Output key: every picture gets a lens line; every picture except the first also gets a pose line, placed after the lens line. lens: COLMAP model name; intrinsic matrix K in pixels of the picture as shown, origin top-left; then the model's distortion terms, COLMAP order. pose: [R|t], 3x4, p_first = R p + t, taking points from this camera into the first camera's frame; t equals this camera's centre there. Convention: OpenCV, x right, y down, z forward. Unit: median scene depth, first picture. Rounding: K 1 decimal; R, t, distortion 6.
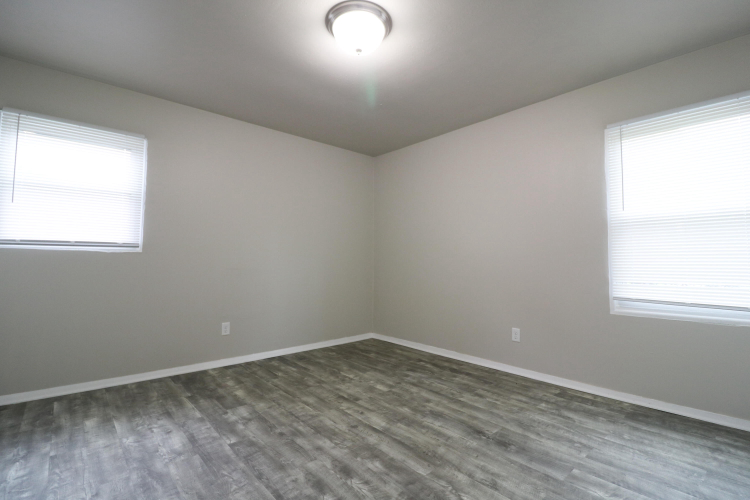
lens RADIAL K [[361.6, 0, 379.0], [0, 361.6, 246.8], [0, 0, 1]] dist [-0.036086, -0.002151]
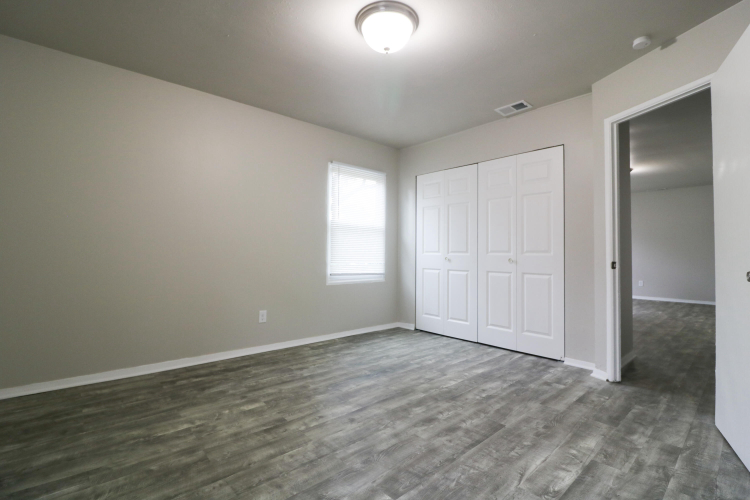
lens RADIAL K [[361.6, 0, 378.2], [0, 361.6, 250.6], [0, 0, 1]] dist [-0.036086, -0.002151]
pose [[-0.030010, -0.007163, 0.999524, -0.927186], [-0.041934, 0.999103, 0.005901, 0.023128], [-0.998670, -0.041737, -0.030283, 0.857192]]
